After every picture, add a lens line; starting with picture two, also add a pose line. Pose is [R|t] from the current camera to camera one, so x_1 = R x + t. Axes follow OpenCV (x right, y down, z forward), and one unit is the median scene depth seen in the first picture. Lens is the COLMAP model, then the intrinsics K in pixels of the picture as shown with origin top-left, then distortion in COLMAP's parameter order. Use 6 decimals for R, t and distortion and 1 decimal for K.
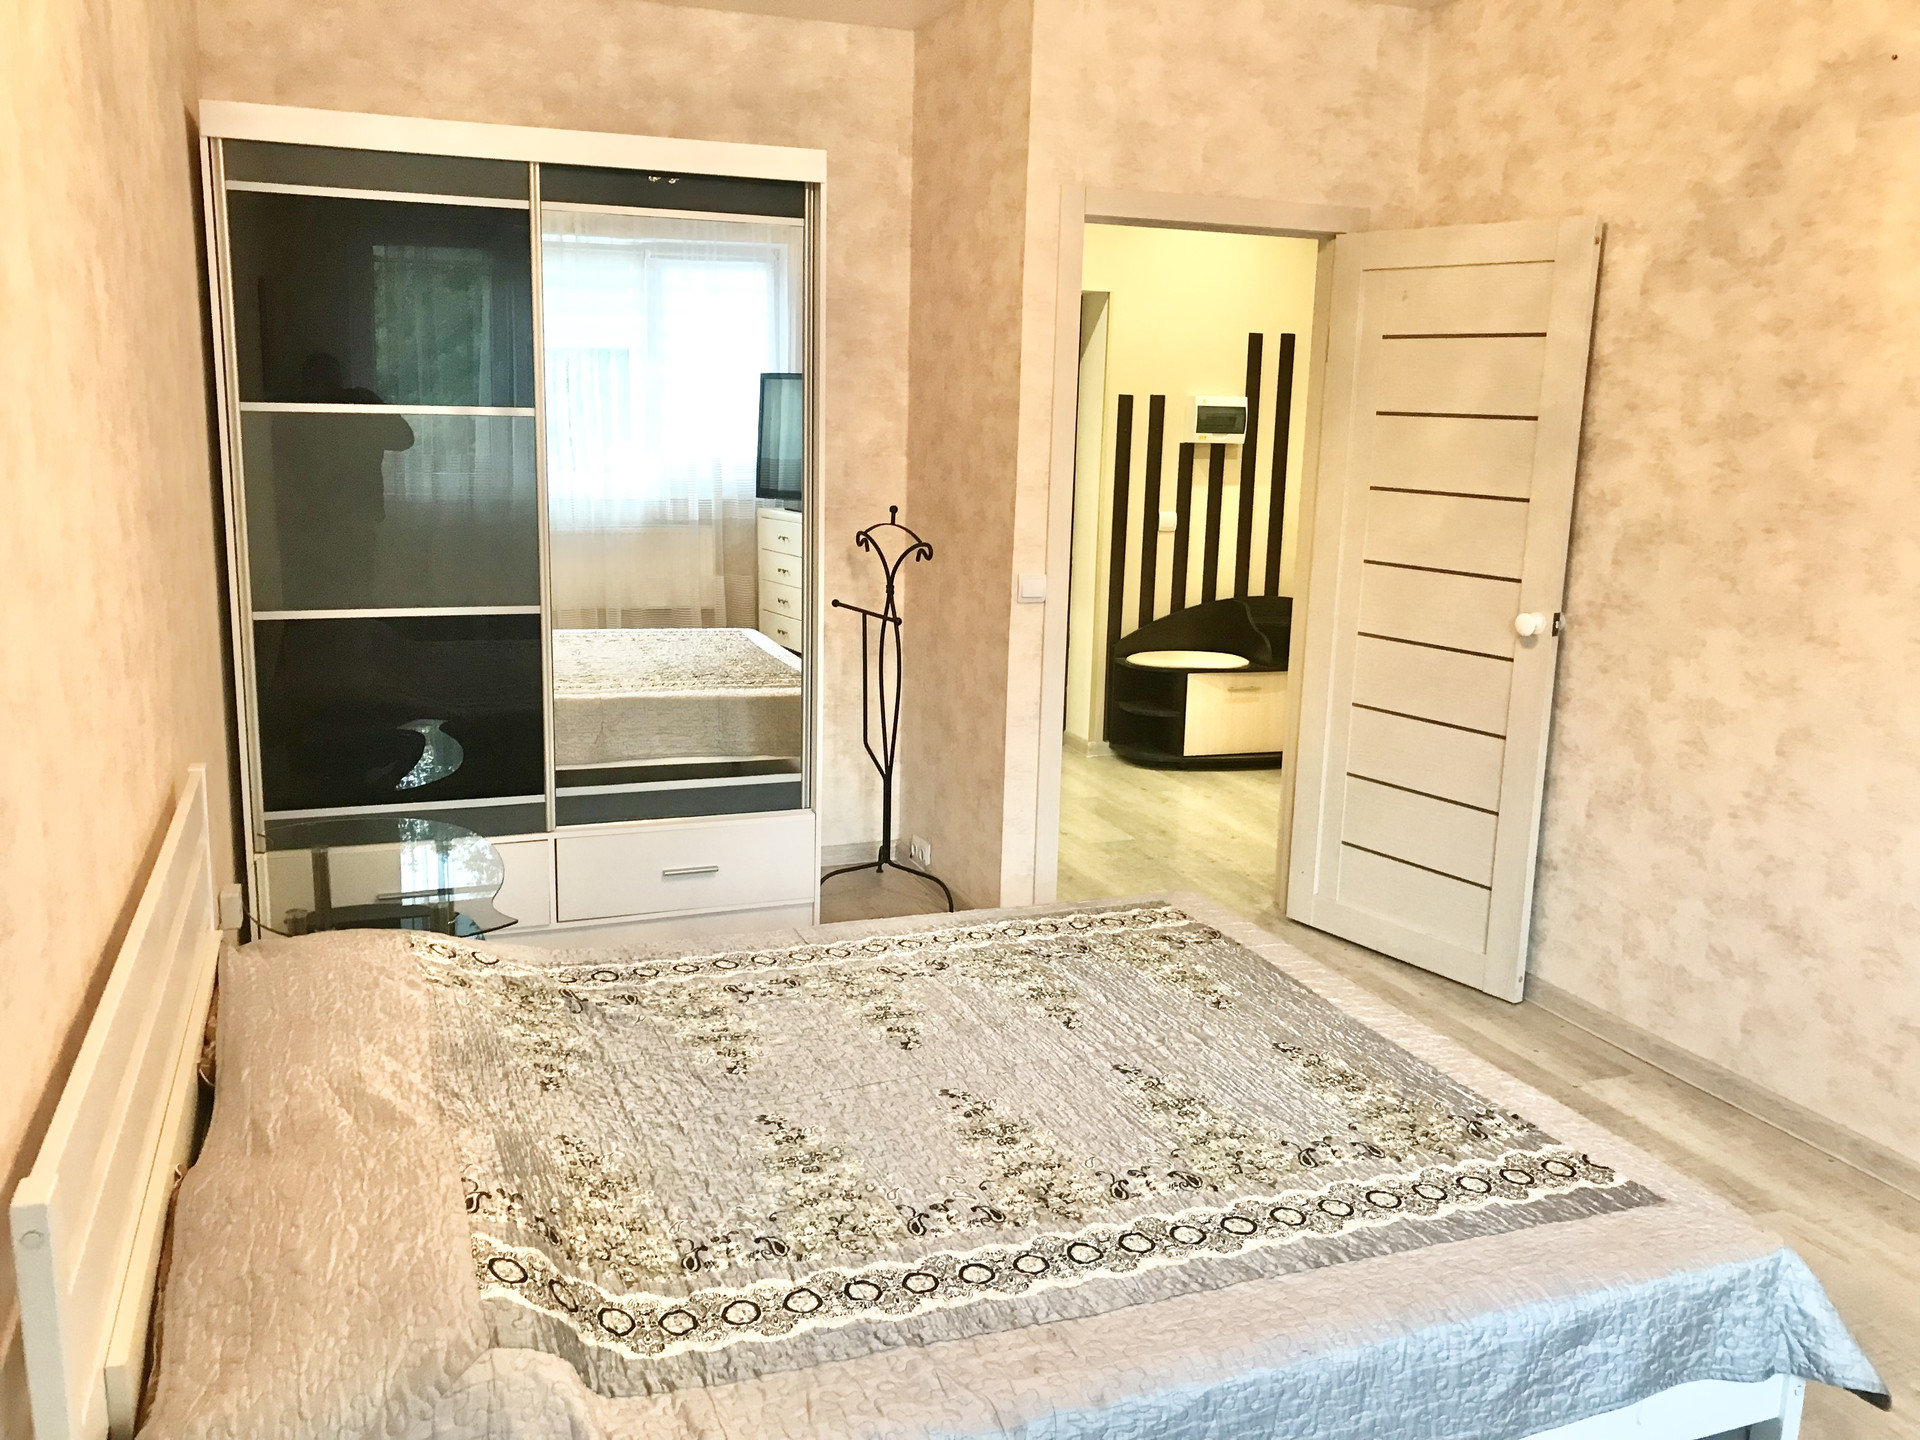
lens RADIAL K [[1572.5, 0, 960.0], [0, 1572.5, 720.0], [0, 0, 1]] dist [-0.007038, 0.009332]
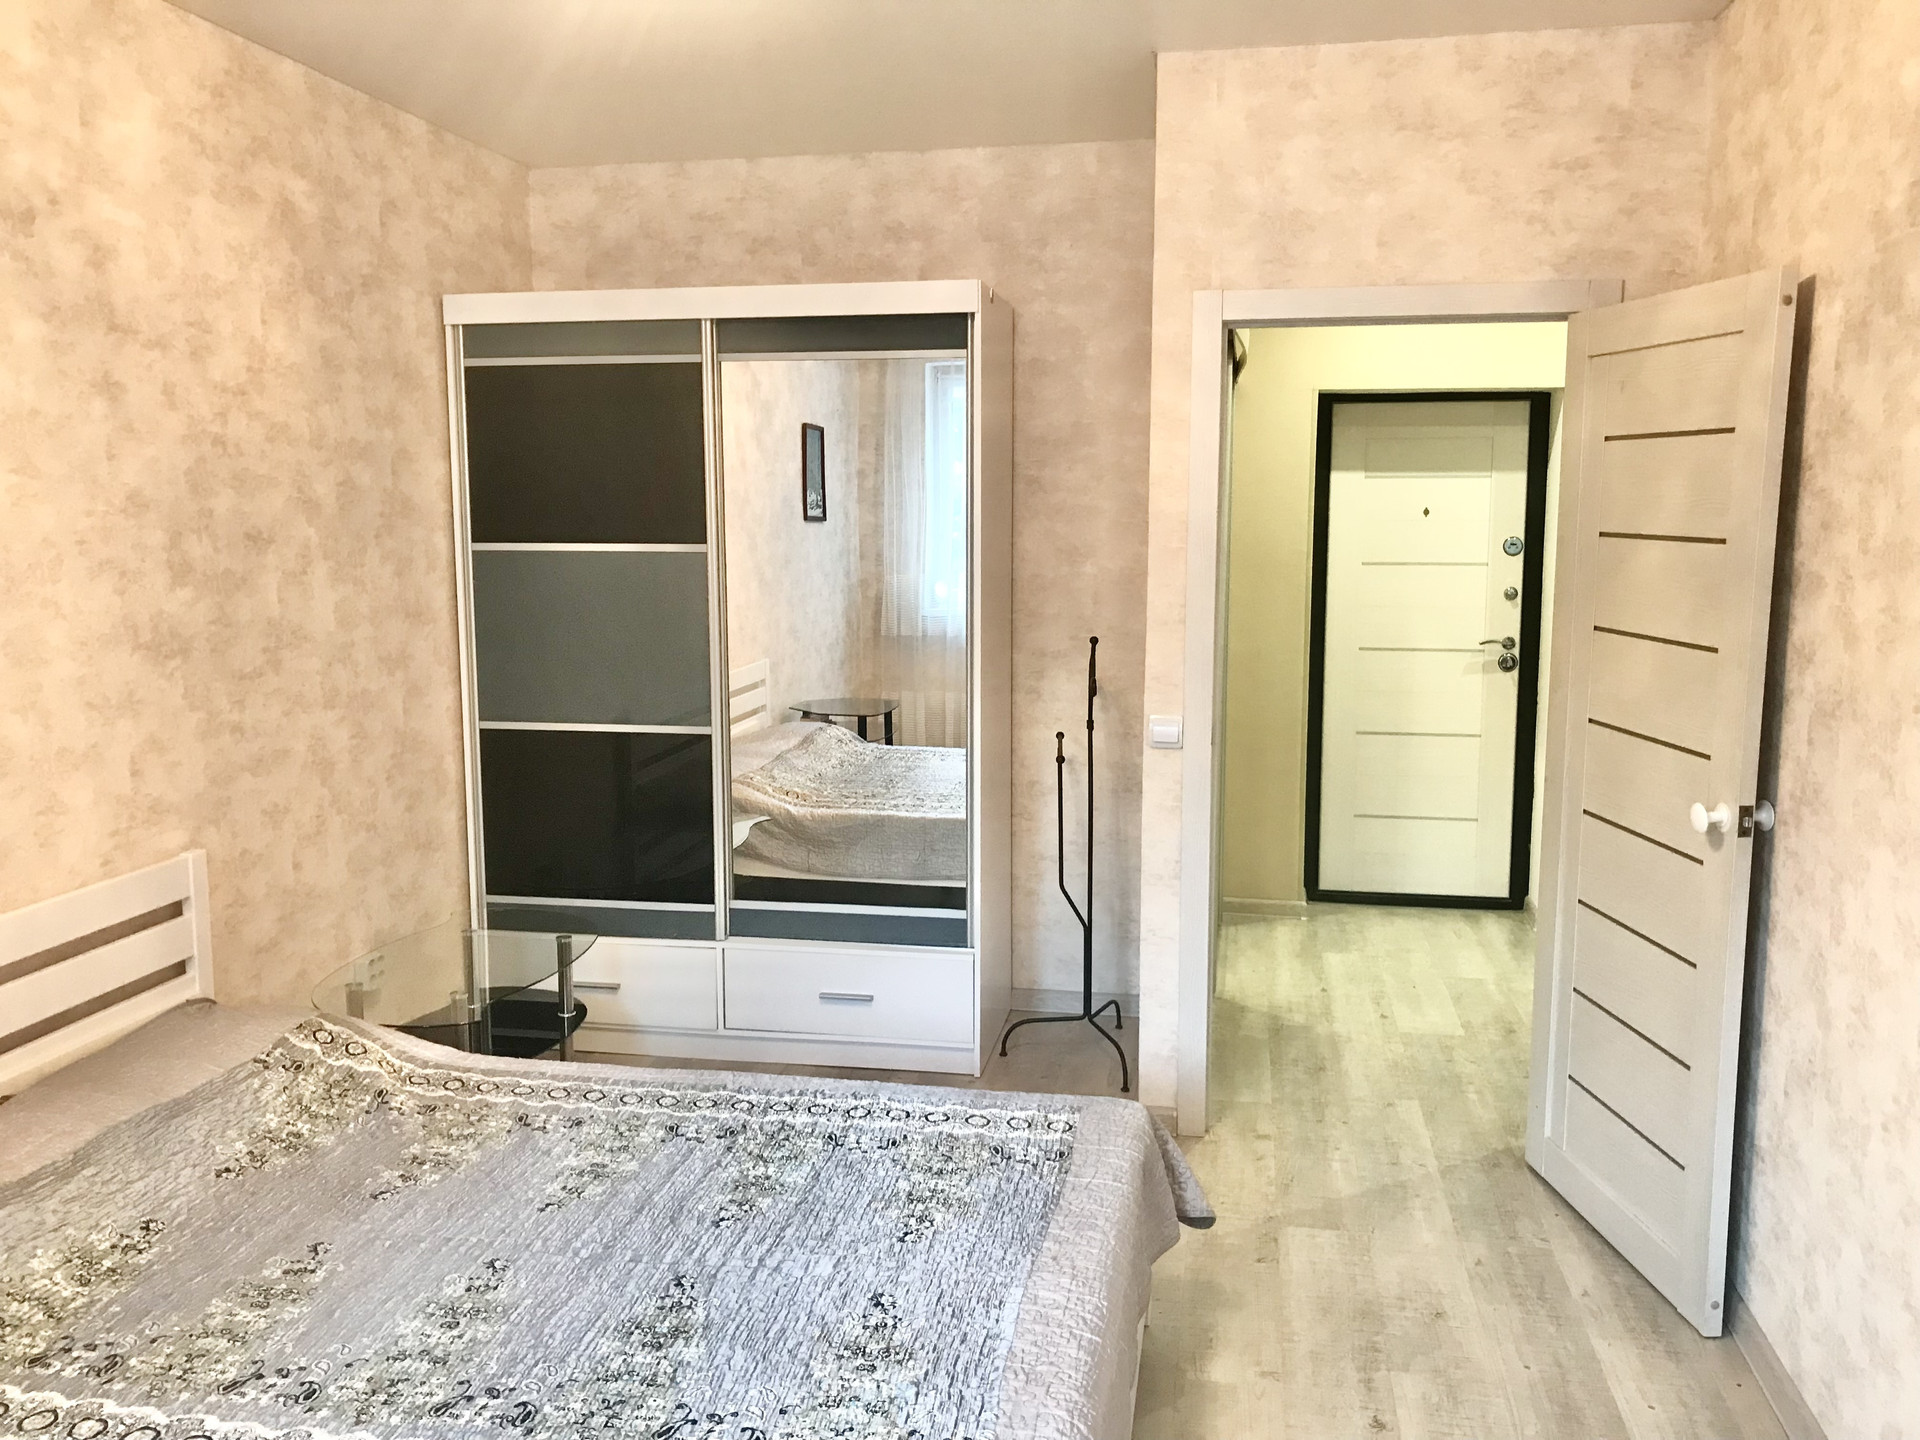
lens RADIAL K [[1572.5, 0, 960.0], [0, 1572.5, 720.0], [0, 0, 1]] dist [-0.007038, 0.009332]
pose [[0.851188, 0.046573, -0.522791, 0.428172], [-0.080632, 0.995835, -0.042568, -0.045212], [0.518631, 0.078387, 0.851397, 0.179033]]
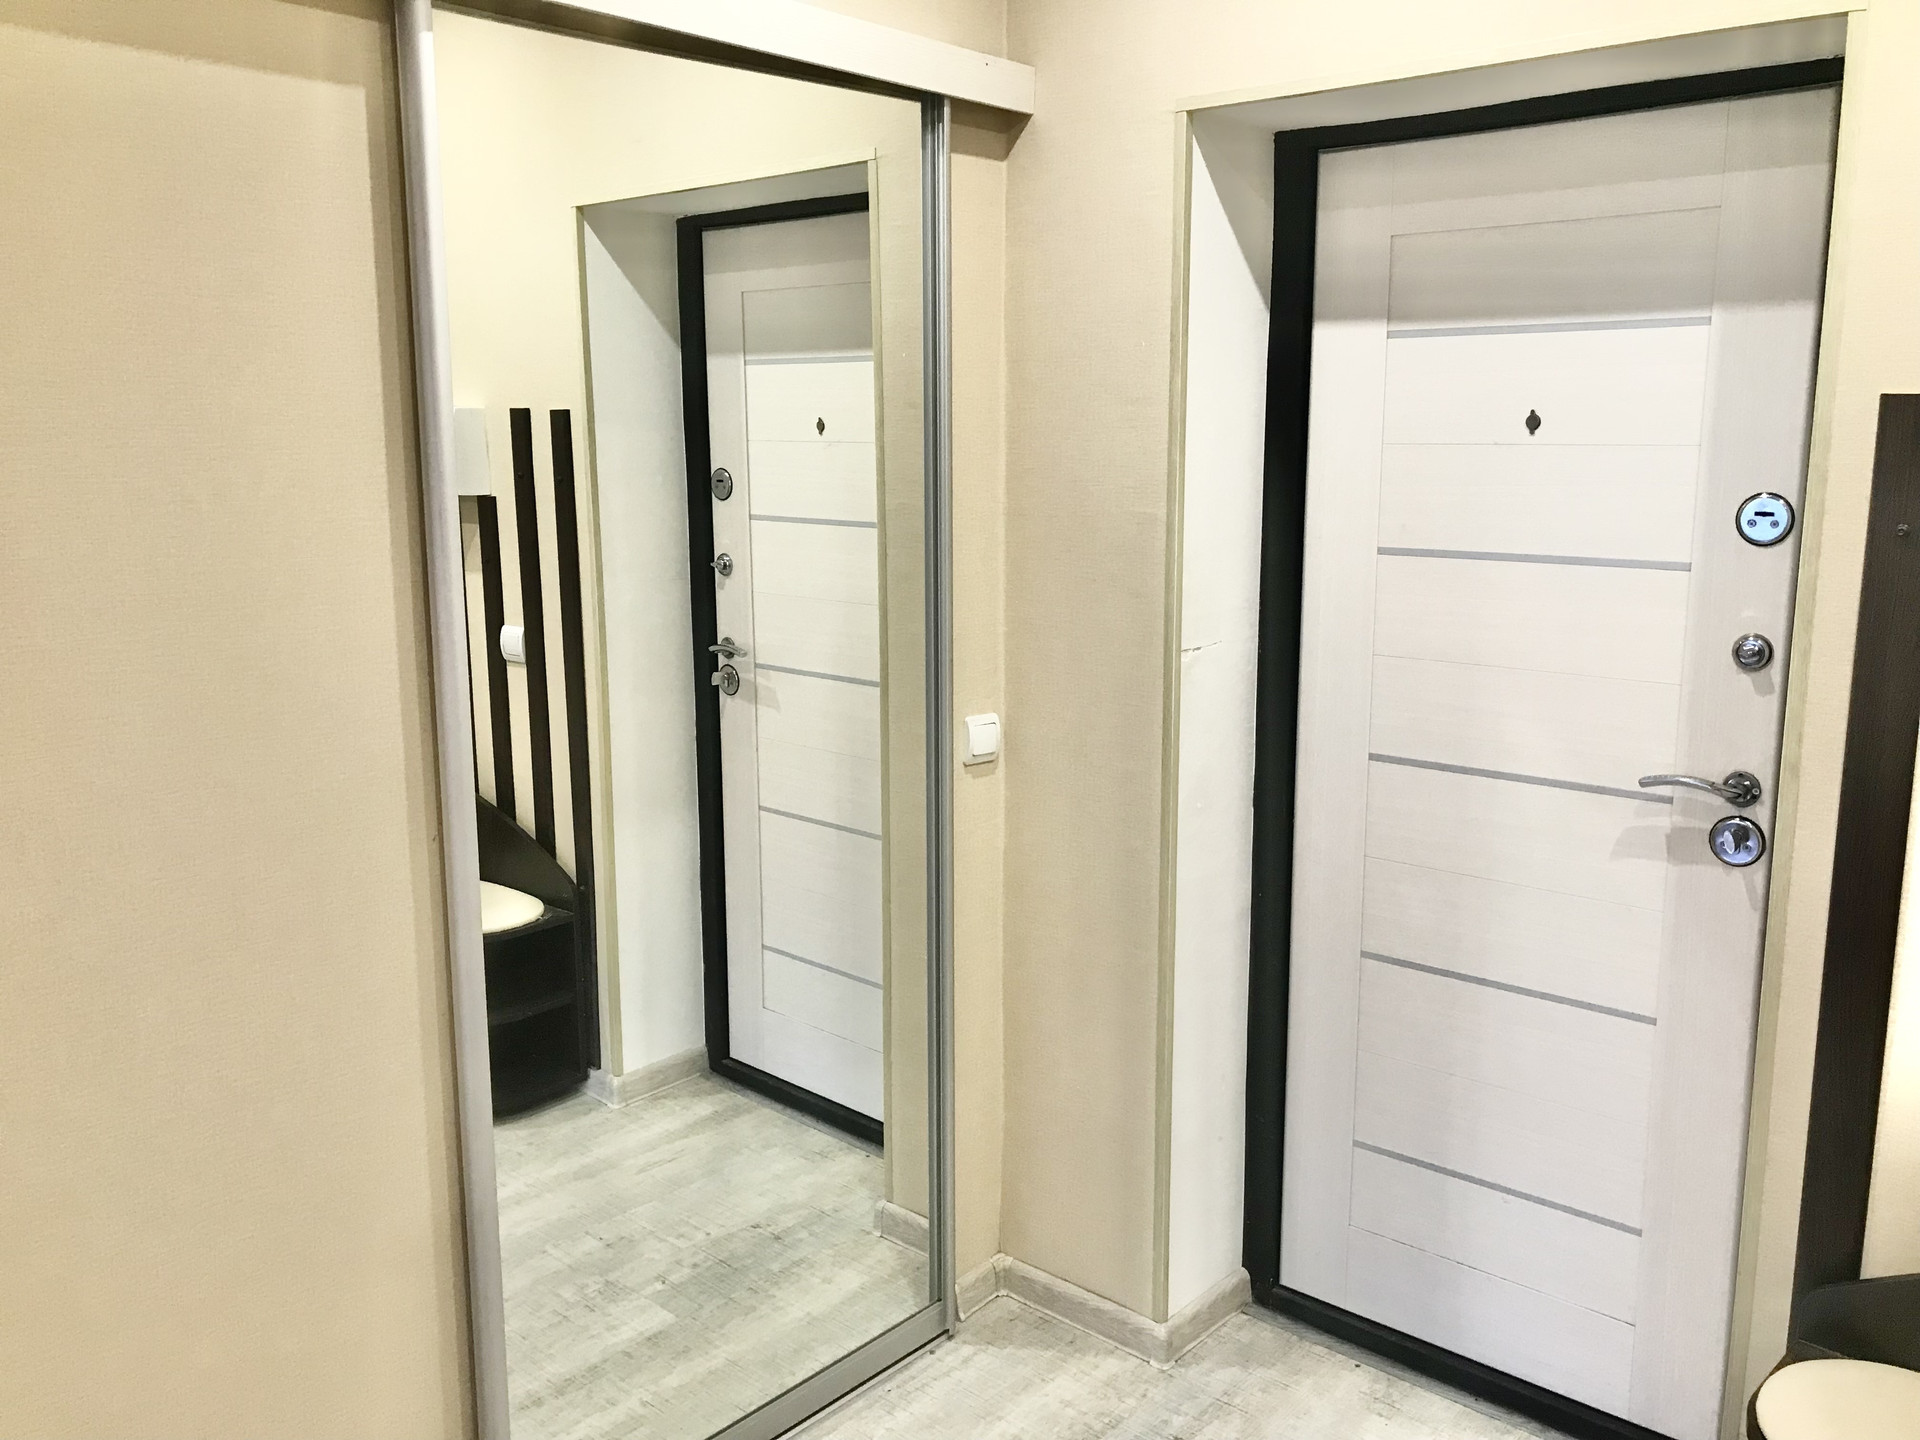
lens RADIAL K [[1578.5, 0, 960.0], [0, 1578.5, 720.0], [0, 0, 1]] dist [0.021460, -0.003424]
pose [[0.465136, 0.133711, -0.875083, 0.434199], [-0.158840, 0.985090, 0.066091, -0.236103], [0.870872, 0.108257, 0.479440, 1.196527]]
